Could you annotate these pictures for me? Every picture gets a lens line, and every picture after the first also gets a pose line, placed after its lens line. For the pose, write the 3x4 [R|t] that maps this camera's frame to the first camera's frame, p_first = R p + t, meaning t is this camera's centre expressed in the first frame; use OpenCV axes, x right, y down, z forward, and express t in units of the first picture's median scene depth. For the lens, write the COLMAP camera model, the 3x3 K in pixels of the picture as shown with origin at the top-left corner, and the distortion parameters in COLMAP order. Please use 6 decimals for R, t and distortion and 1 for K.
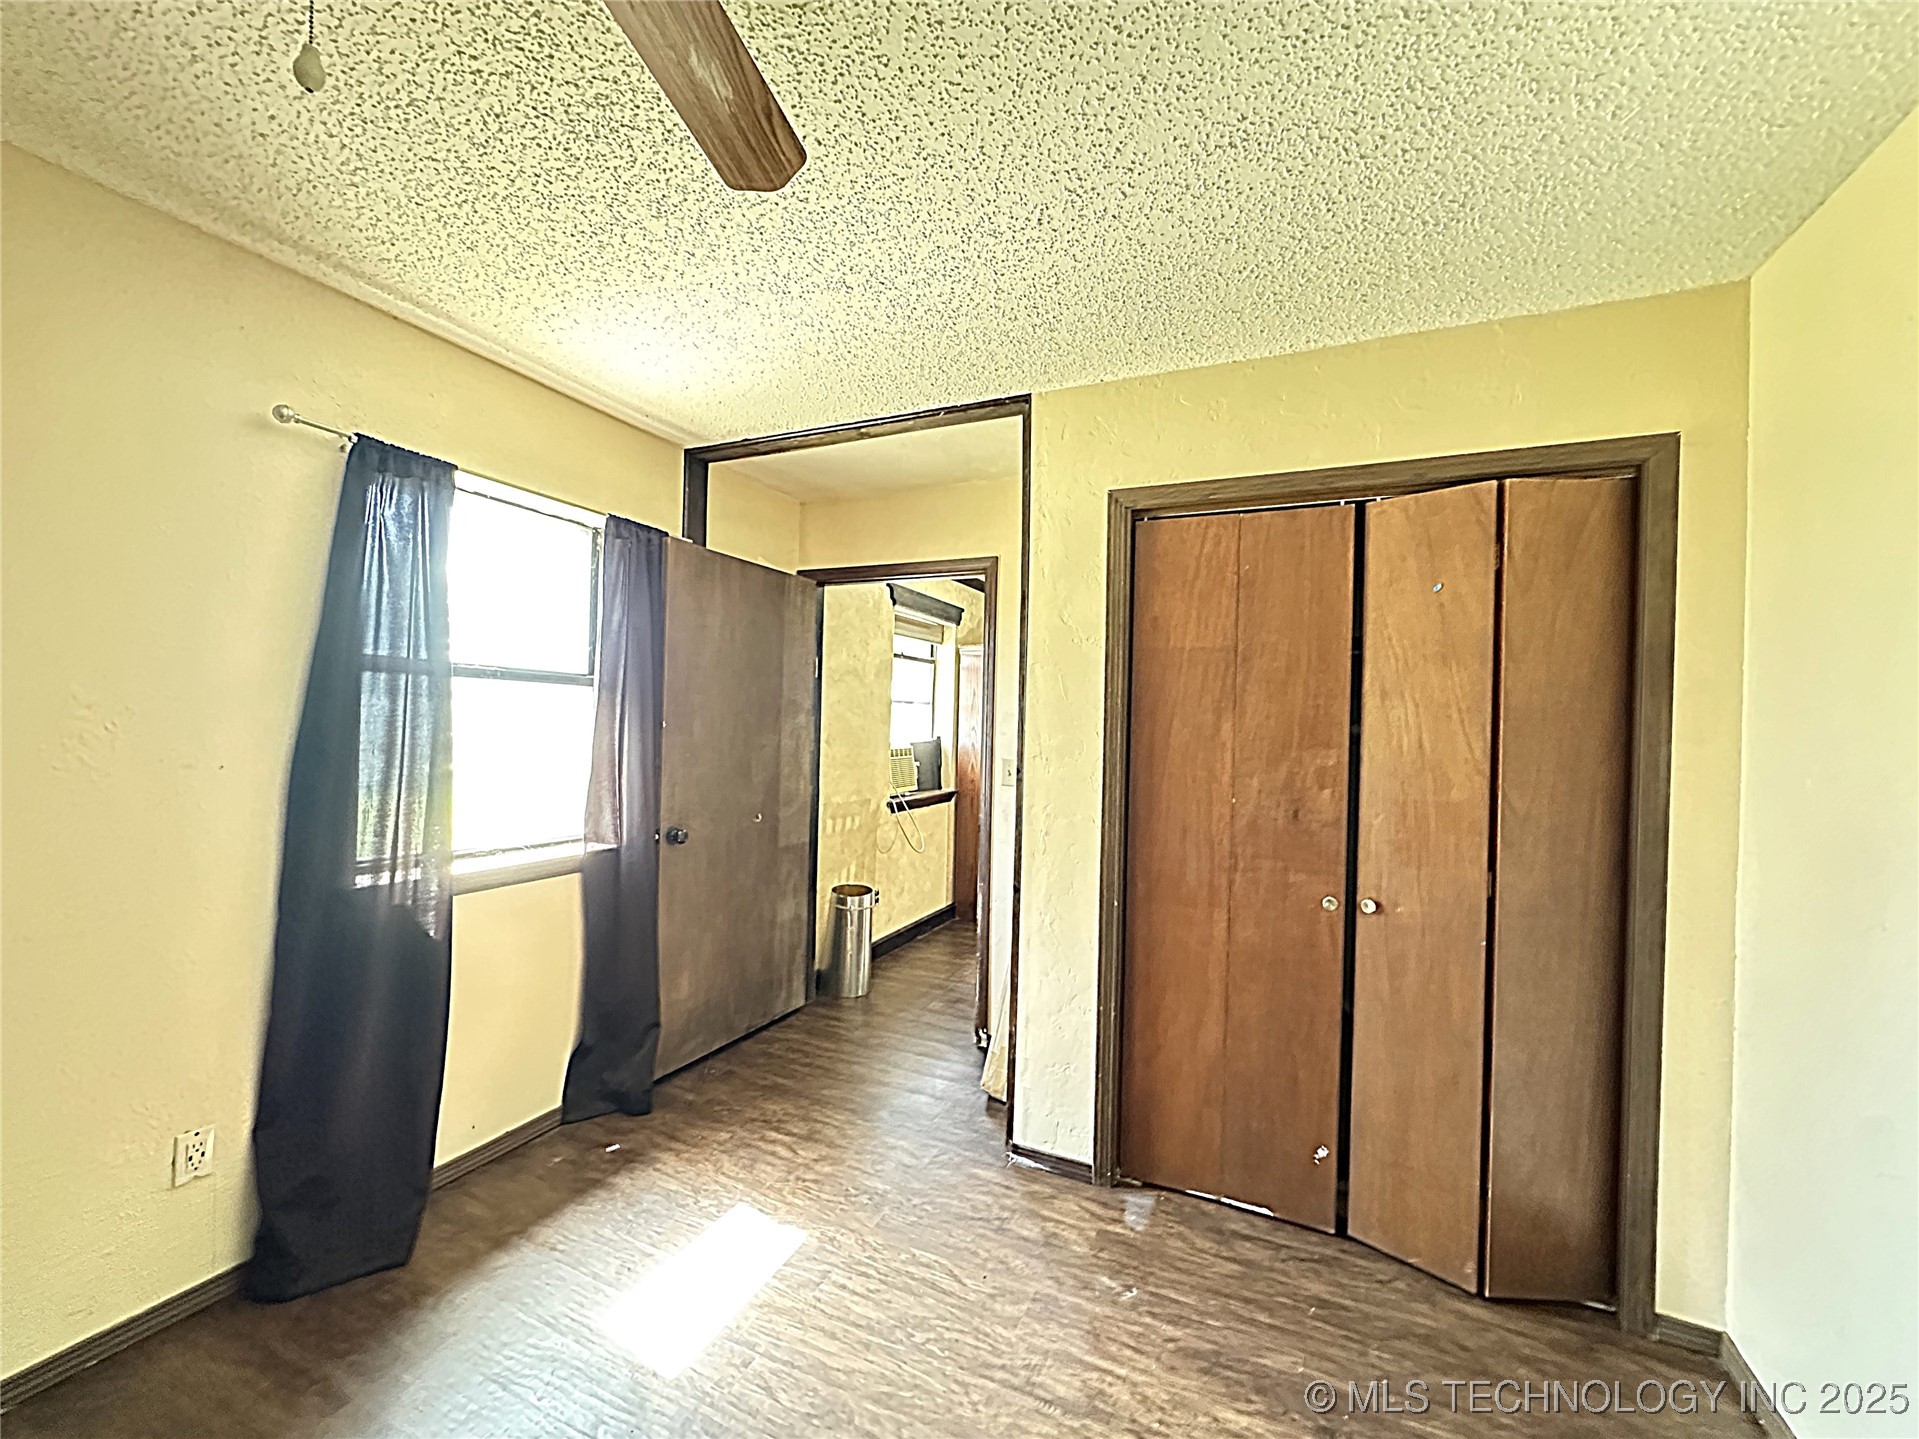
lens RADIAL K [[770.2, 0, 959.5], [0, 770.2, 719.5], [0, 0, 1]] dist [0.000369, 0.000029]
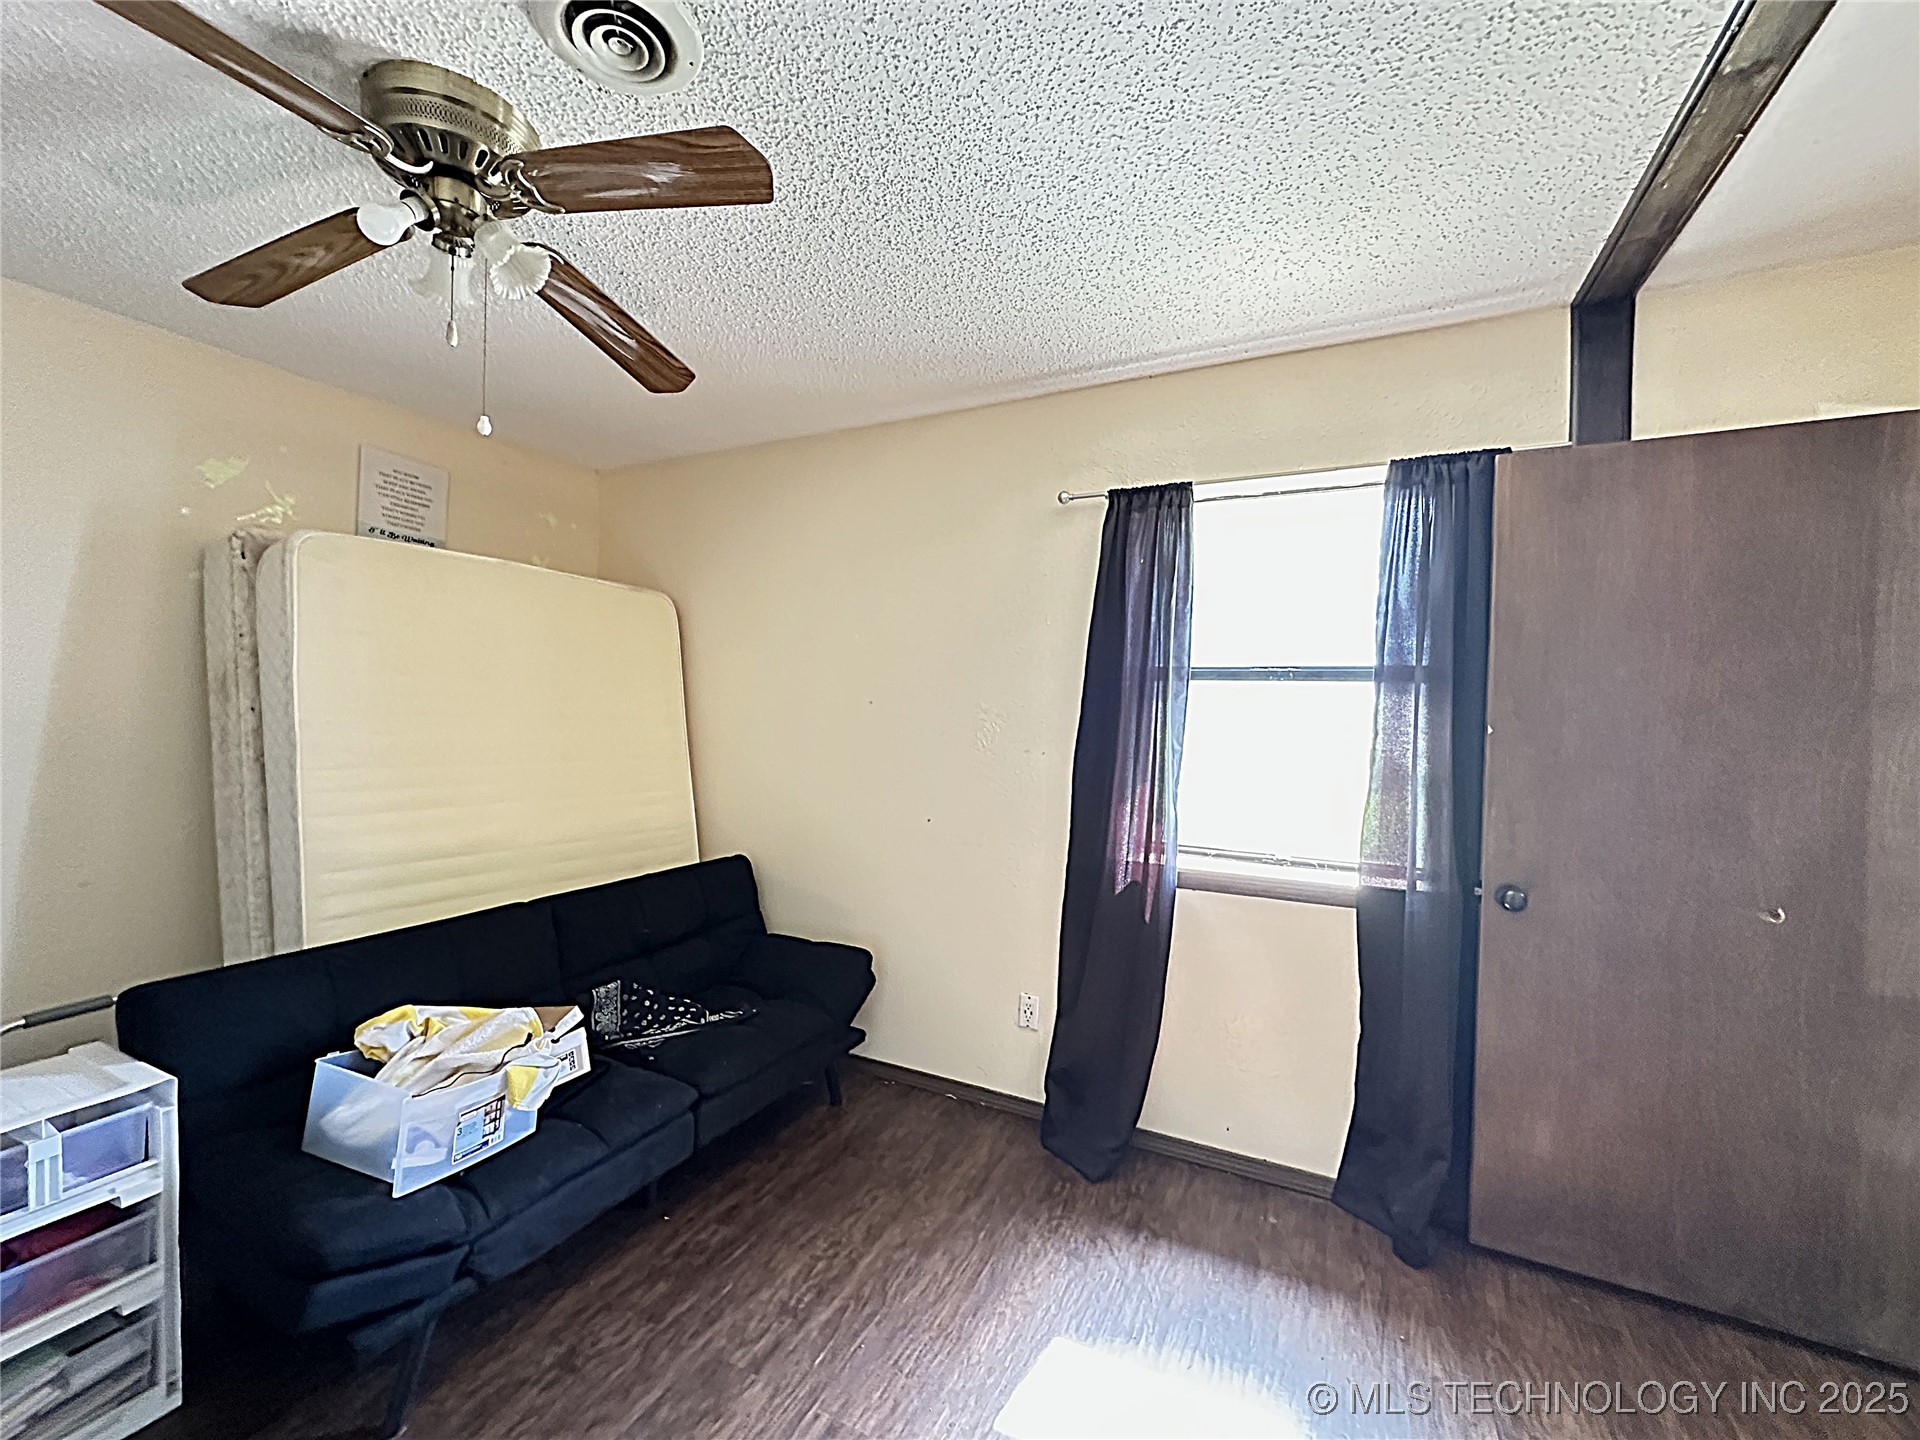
lens RADIAL K [[767.0, 0, 961.2], [0, 767.0, 721.3], [0, 0, 1]] dist [-0.001957, 0.000257]
pose [[-0.032511, -0.013470, -0.999381, 0.351392], [-0.015845, 0.999790, -0.012960, 0.016166], [0.999346, 0.015414, -0.032718, 0.622260]]
